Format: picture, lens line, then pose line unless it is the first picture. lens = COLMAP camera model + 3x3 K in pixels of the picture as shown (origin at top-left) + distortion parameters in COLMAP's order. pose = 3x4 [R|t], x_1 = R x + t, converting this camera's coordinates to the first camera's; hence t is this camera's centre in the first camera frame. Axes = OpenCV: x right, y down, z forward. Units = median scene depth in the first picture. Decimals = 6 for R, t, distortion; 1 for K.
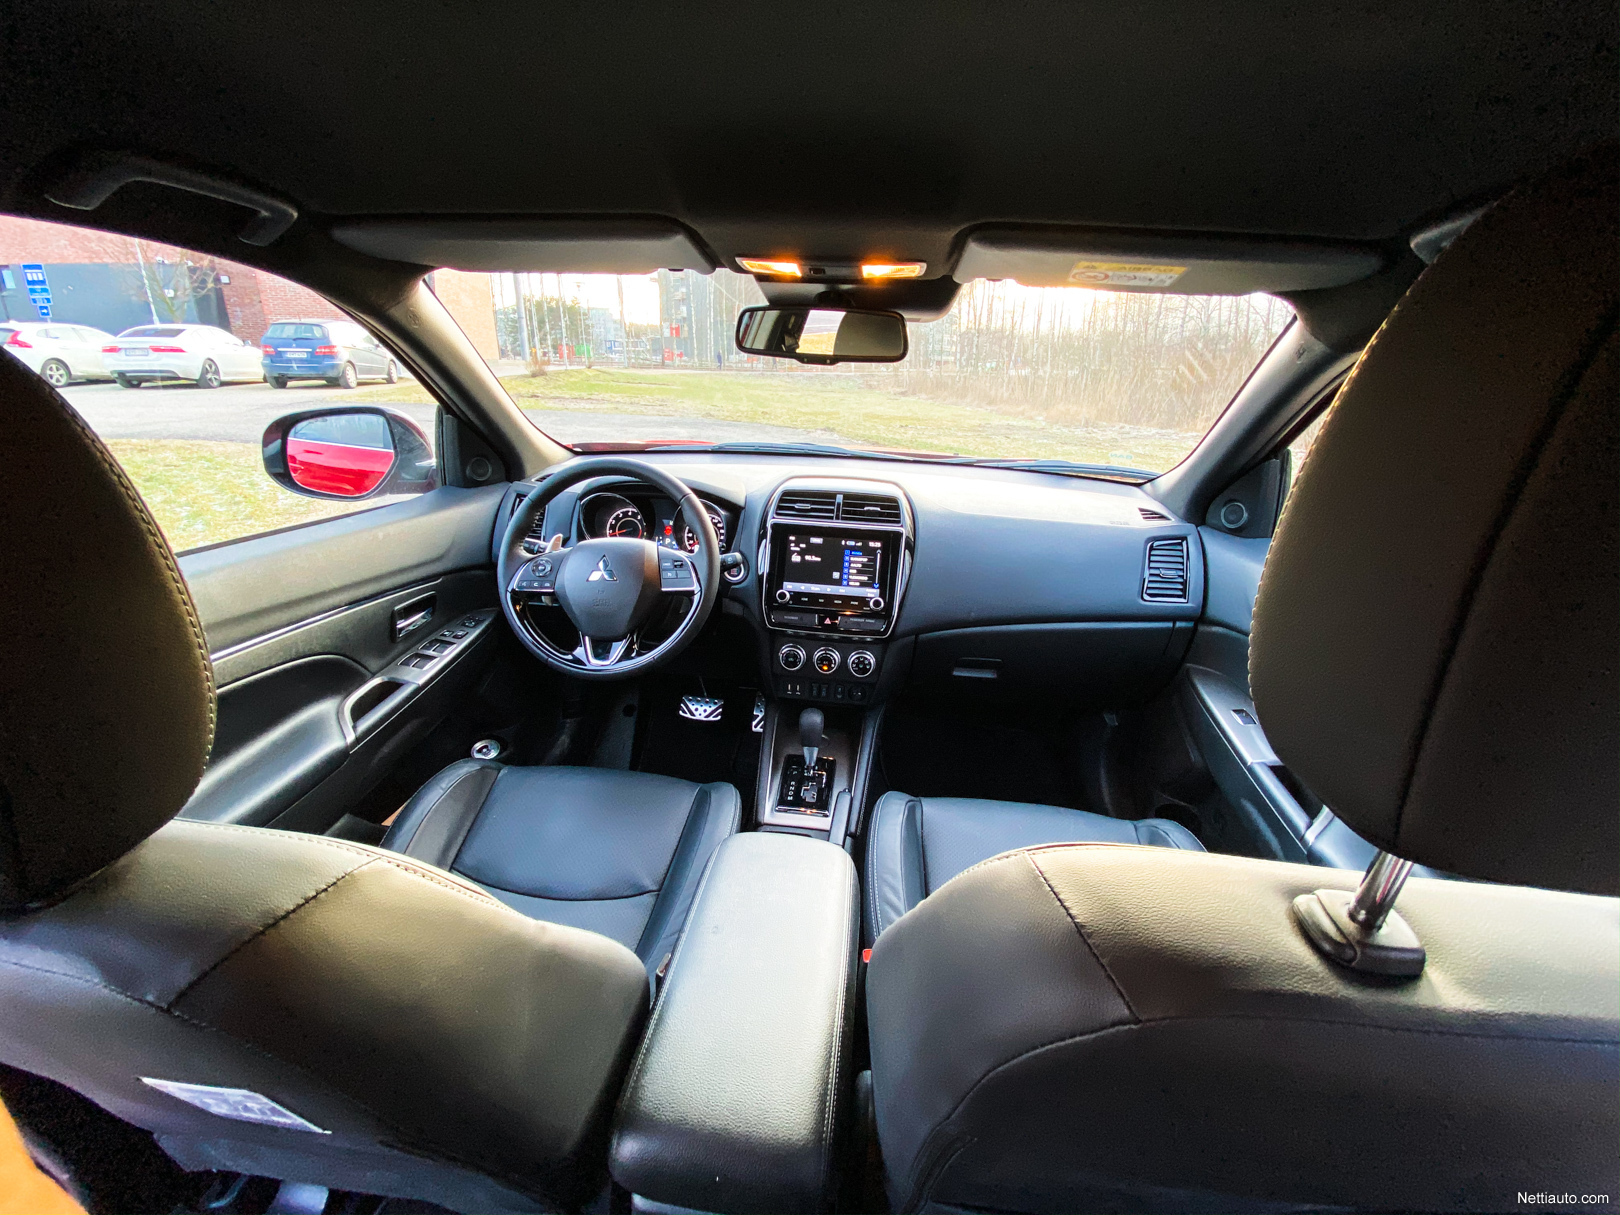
lens RADIAL K [[644.1, 0, 804.8], [0, 644.1, 612.2], [0, 0, 1]] dist [0.018584, 0.000025]
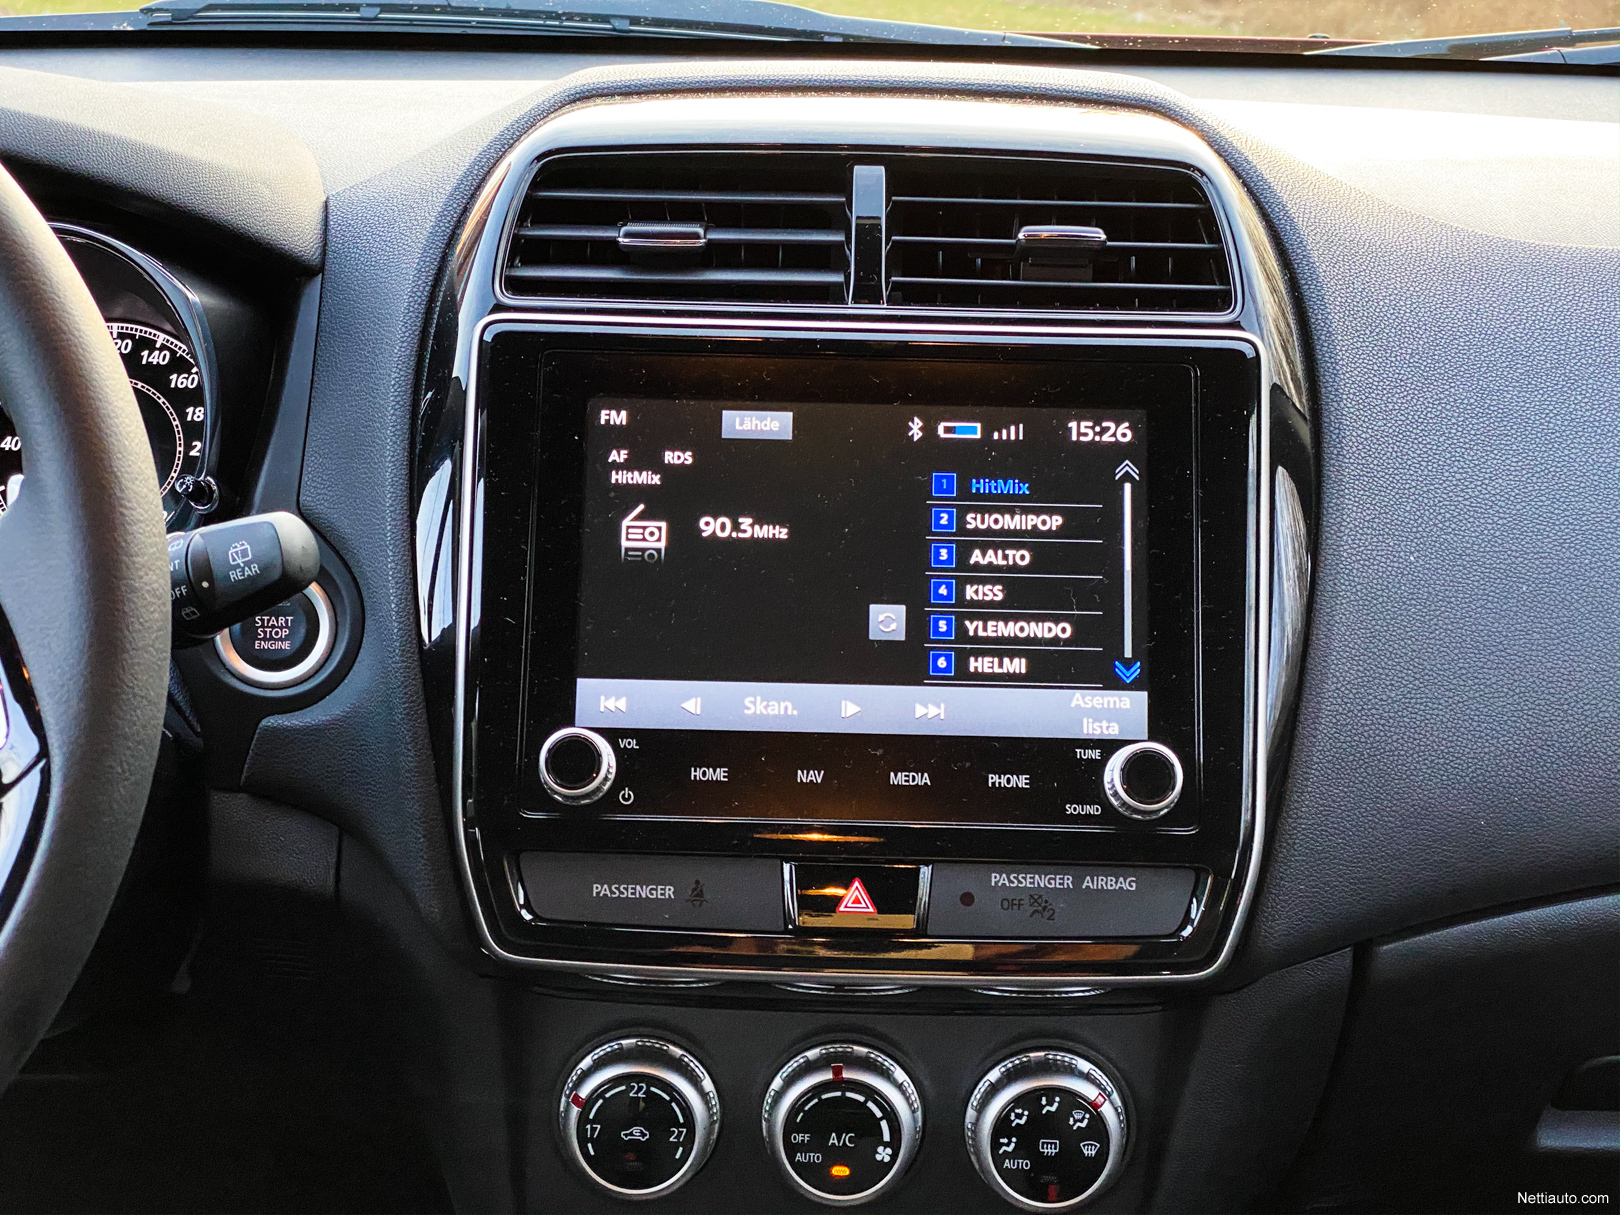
lens RADIAL K [[2498.8, 0, 815.9], [0, 2498.8, 601.9], [0, 0, 1]] dist [0.057544, 0.000000]
pose [[0.994500, -0.048486, 0.092838, -0.029496], [0.056158, 0.995058, -0.081894, -0.009672], [-0.088409, 0.086657, 0.992308, 0.342207]]
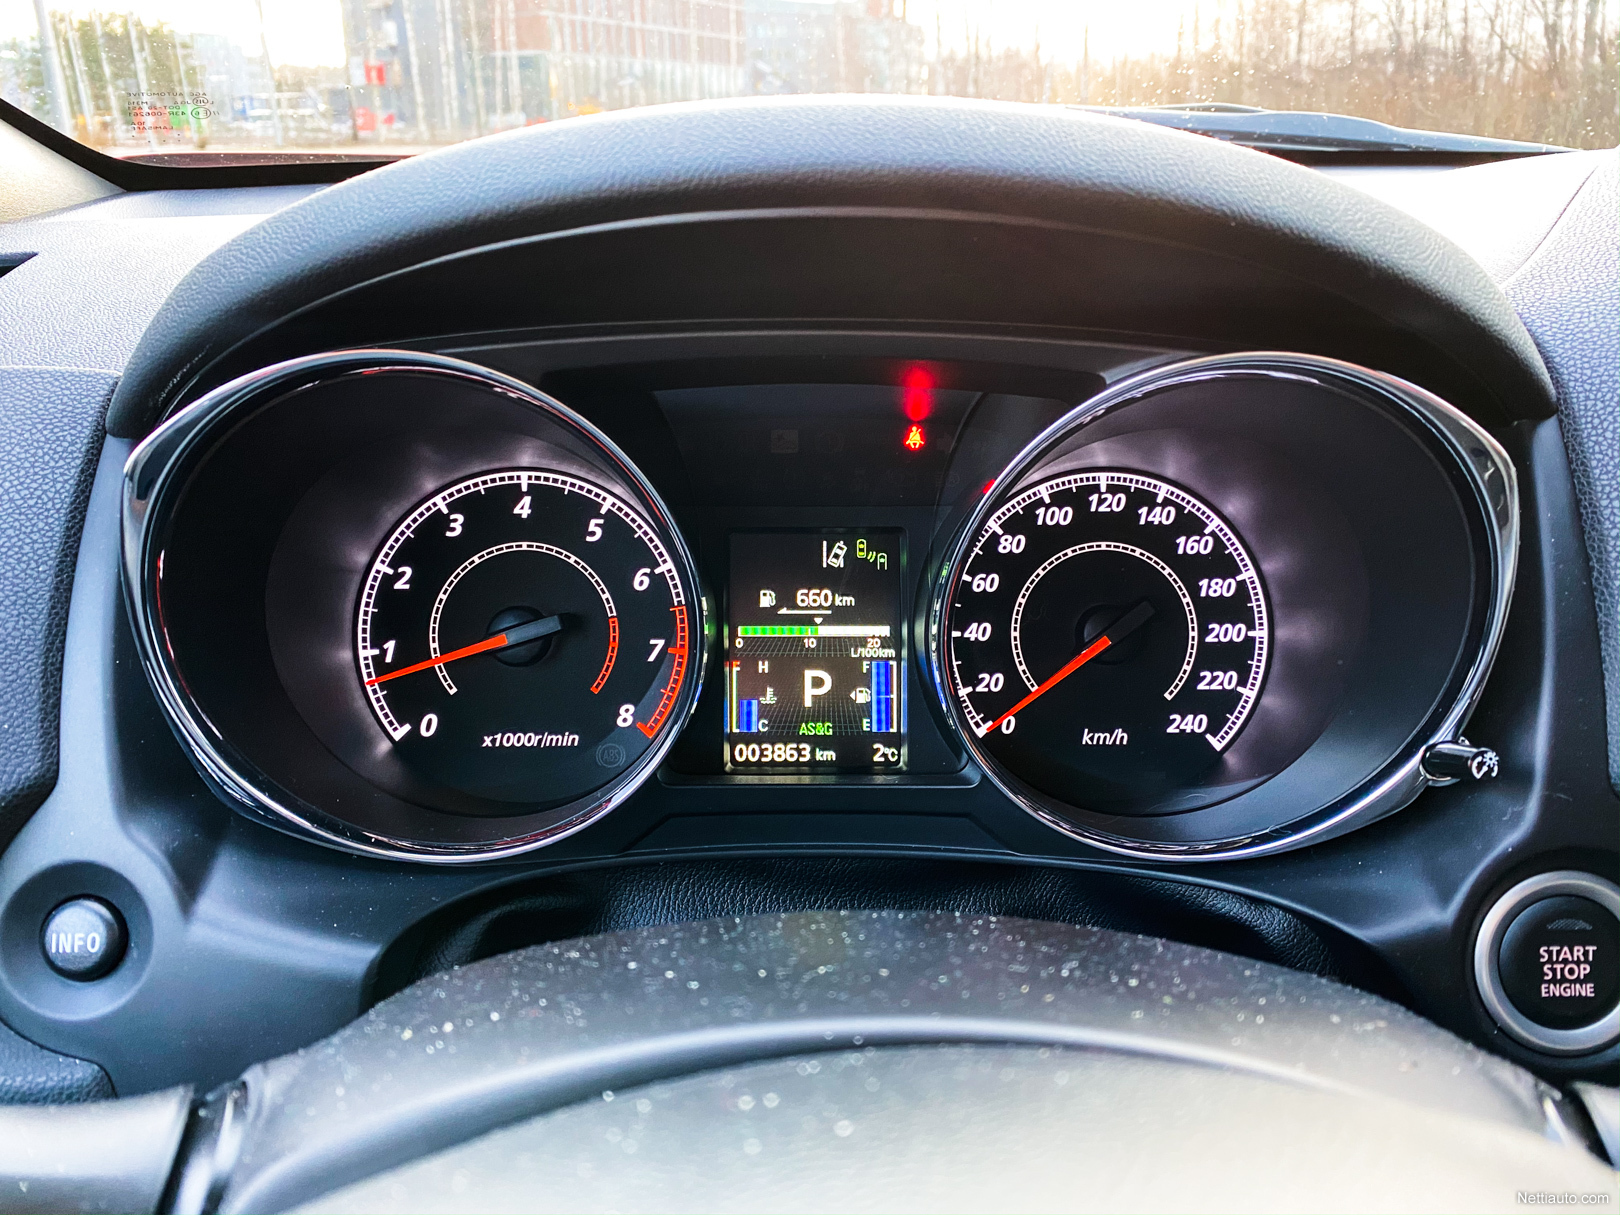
lens RADIAL K [[1211.6, 0, 794.4], [0, 1211.6, 608.8], [0, 0, 1]] dist [-0.003091, 0.001566]
pose [[0.991177, -0.080817, 0.105058, -0.274392], [0.080163, 0.996727, 0.010435, -0.146934], [-0.105557, -0.001922, 0.994411, 0.841187]]
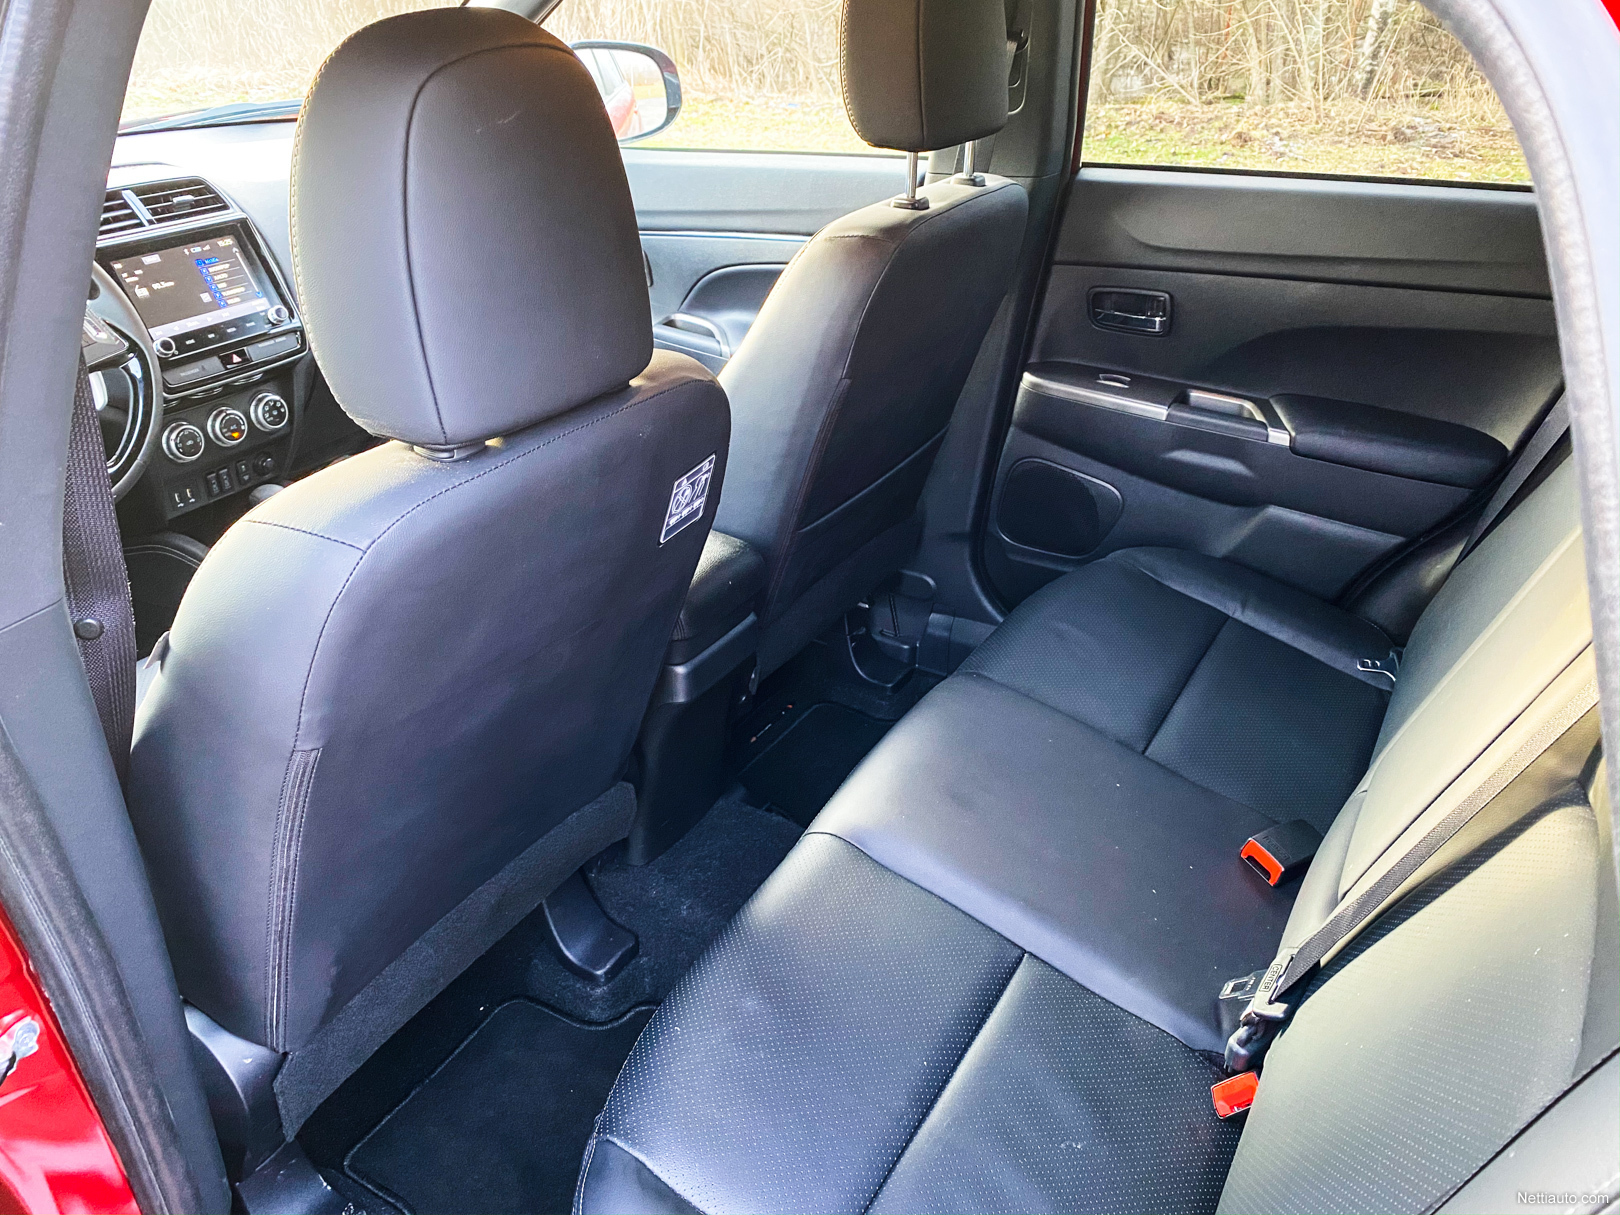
lens RADIAL K [[1211.6, 0, 806.6], [0, 1211.6, 607.2], [0, 0, 1]] dist [-0.003091, 0.001566]
pose [[0.422318, -0.482736, 0.767211, -0.850197], [0.360112, 0.866085, 0.346722, 0.014515], [-0.831845, 0.129855, 0.539603, -0.236747]]
